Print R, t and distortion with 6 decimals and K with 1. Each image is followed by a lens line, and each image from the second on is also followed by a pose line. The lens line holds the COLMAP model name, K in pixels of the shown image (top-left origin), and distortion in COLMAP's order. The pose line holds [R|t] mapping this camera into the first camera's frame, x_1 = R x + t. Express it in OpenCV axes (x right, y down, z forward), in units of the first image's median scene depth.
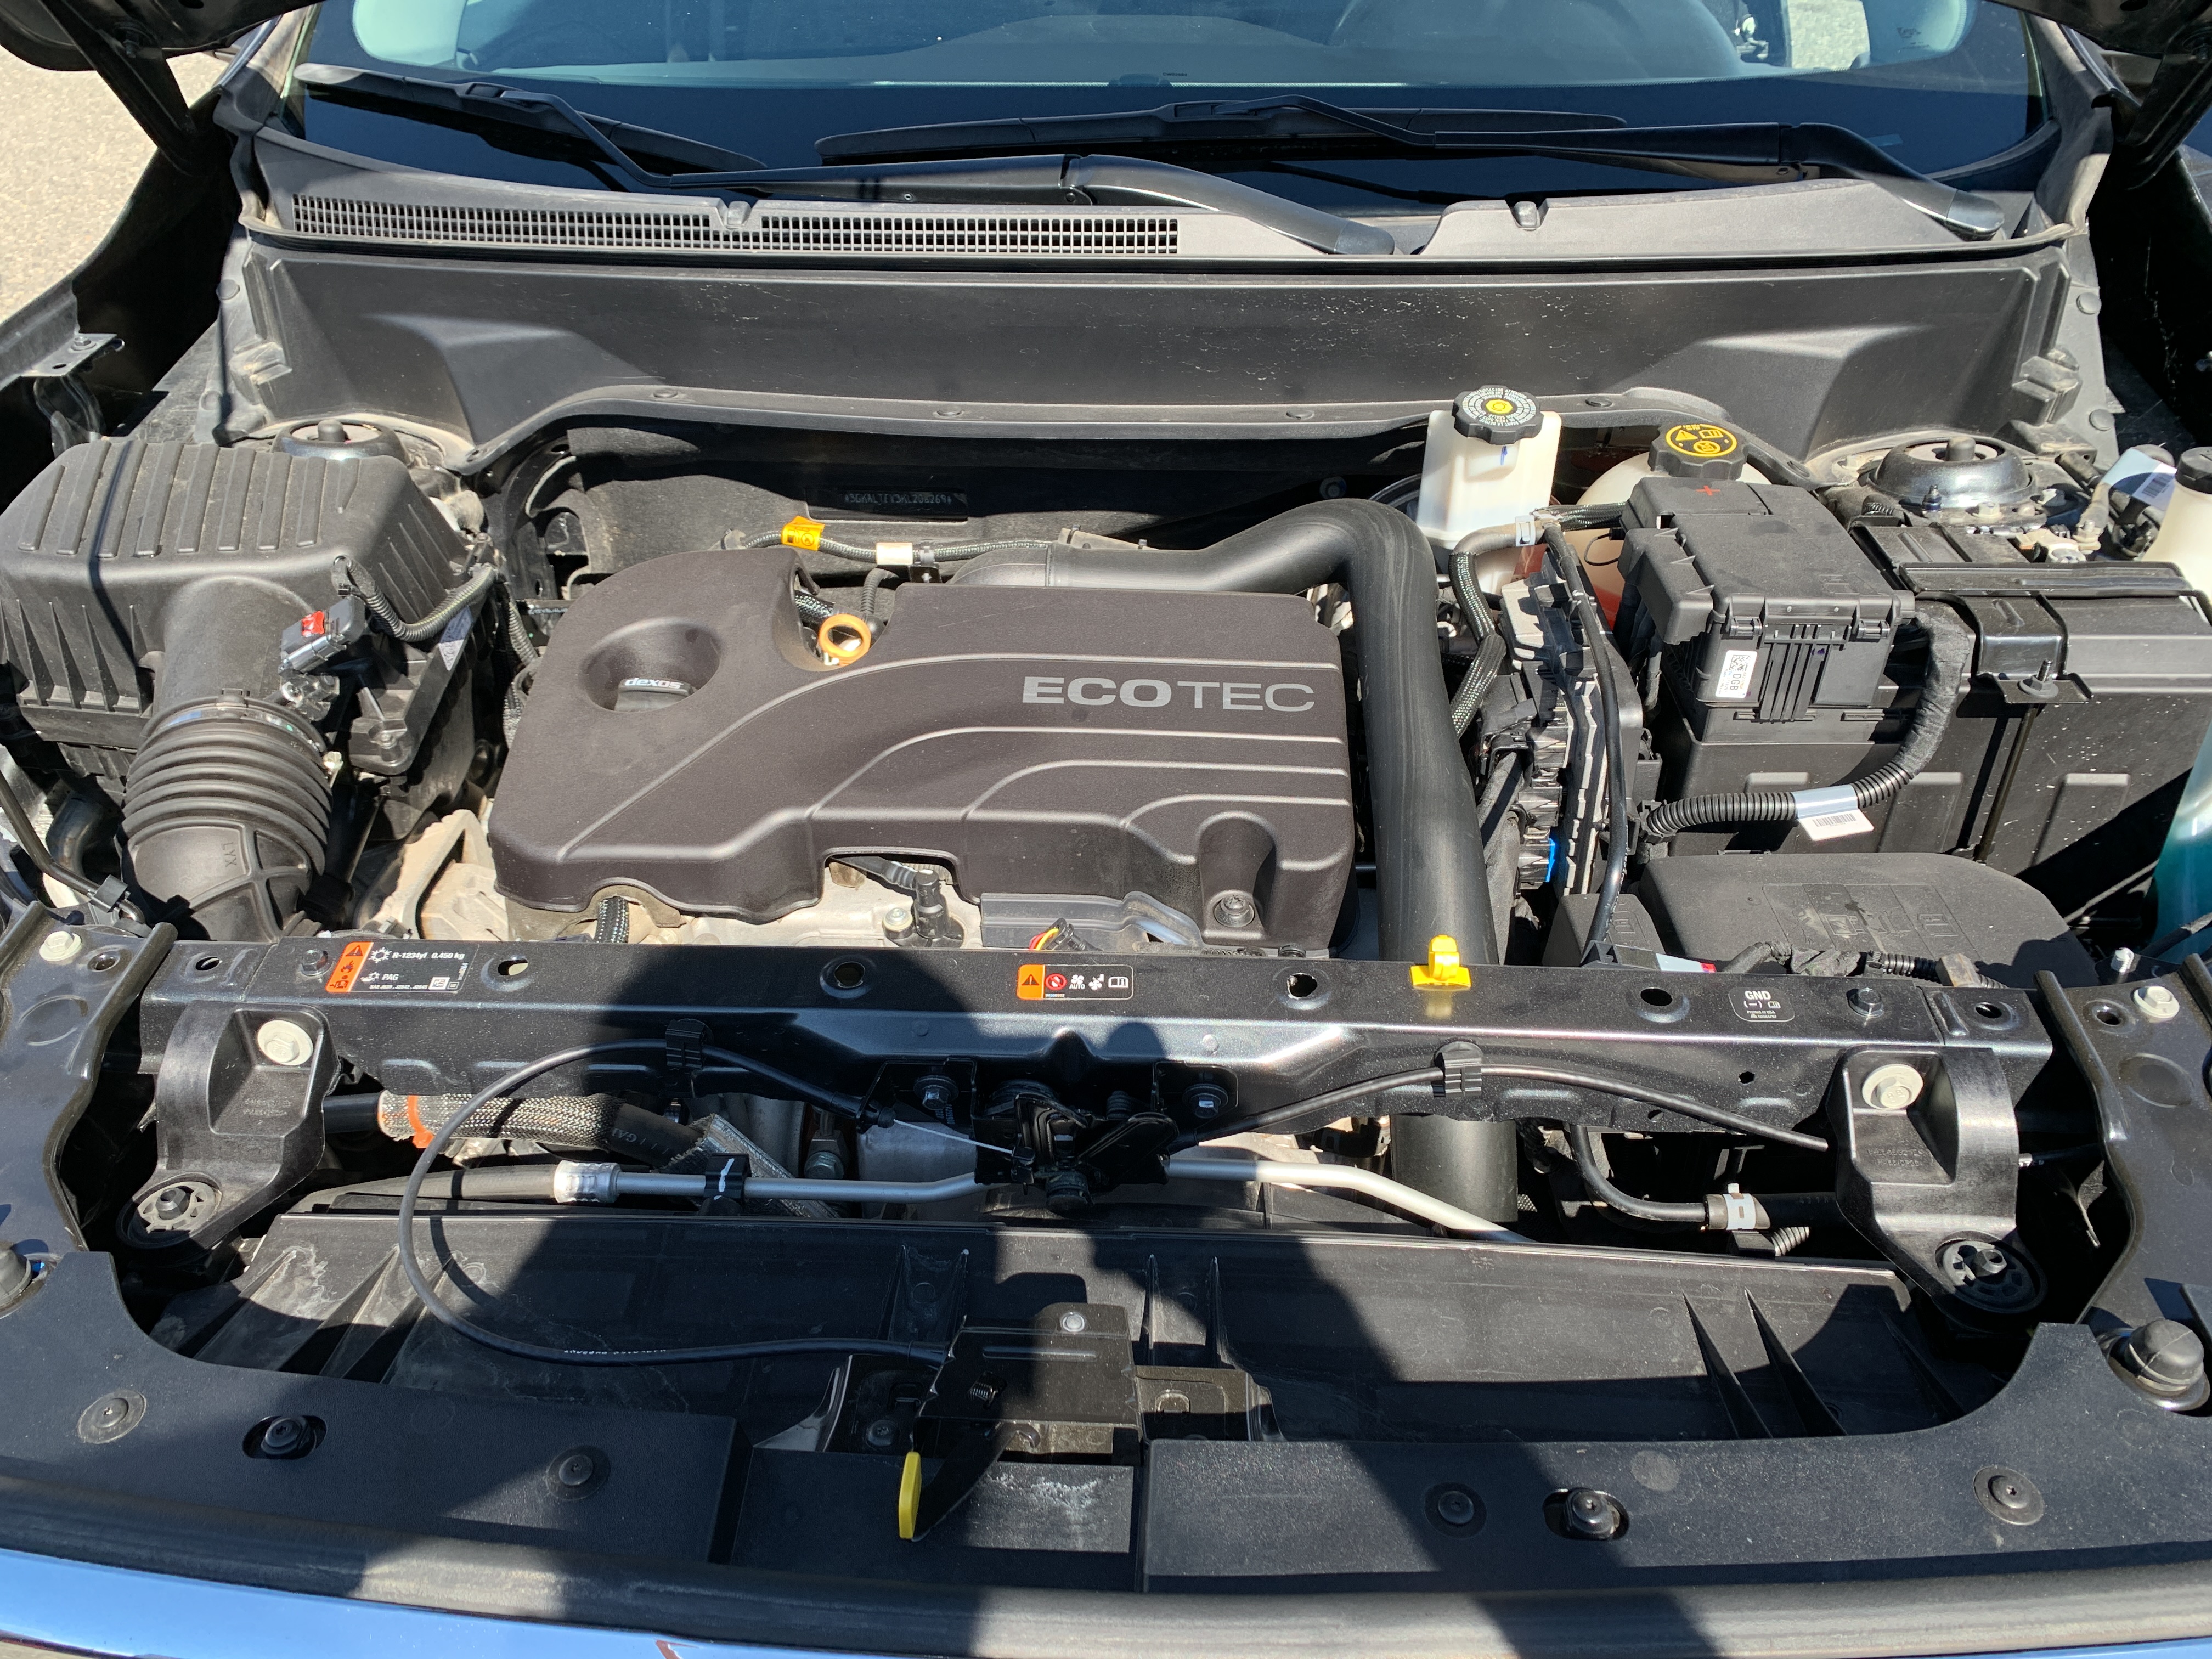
lens RADIAL K [[1710.1, 0, 1100.5], [0, 1710.1, 846.9], [0, 0, 1]] dist [0.005473, -0.007950]
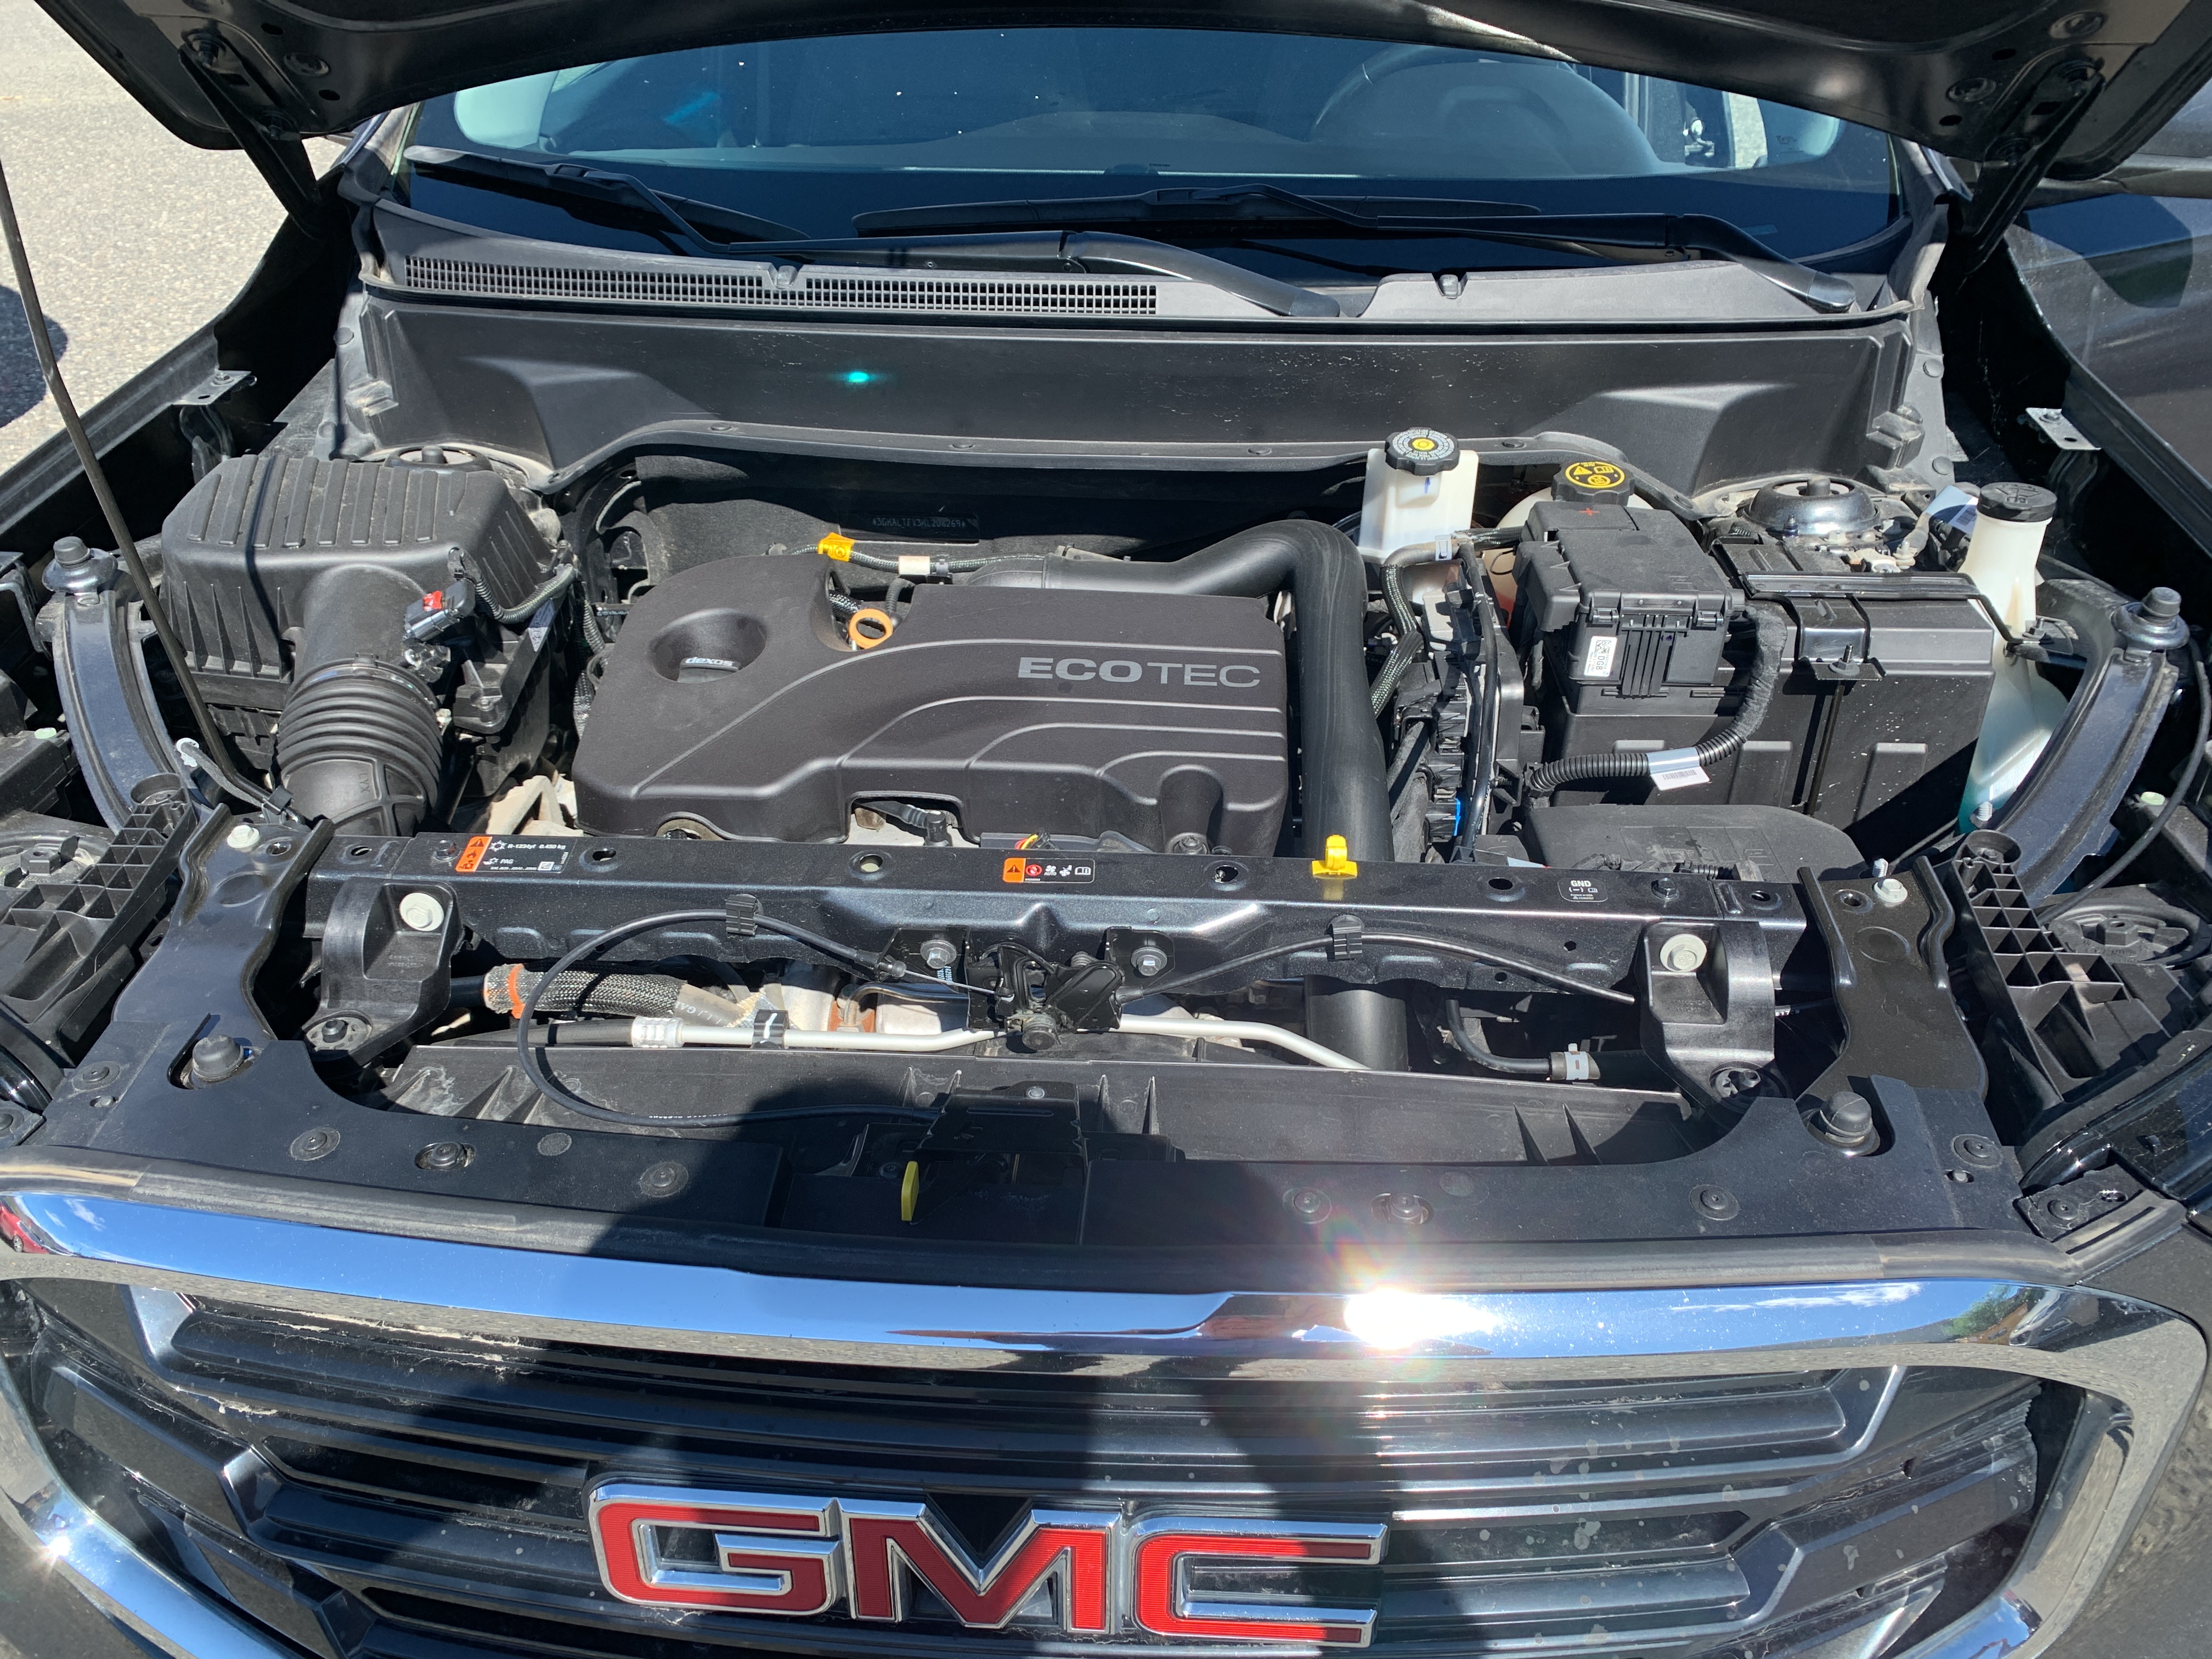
lens RADIAL K [[1666.9, 0, 1136.8], [0, 1666.9, 831.8], [0, 0, 1]] dist [0.017780, -0.041271]
pose [[0.999883, 0.010045, 0.011538, 0.023335], [-0.009559, 0.999096, -0.041425, 0.065457], [-0.011944, 0.041310, 0.999075, -0.155107]]
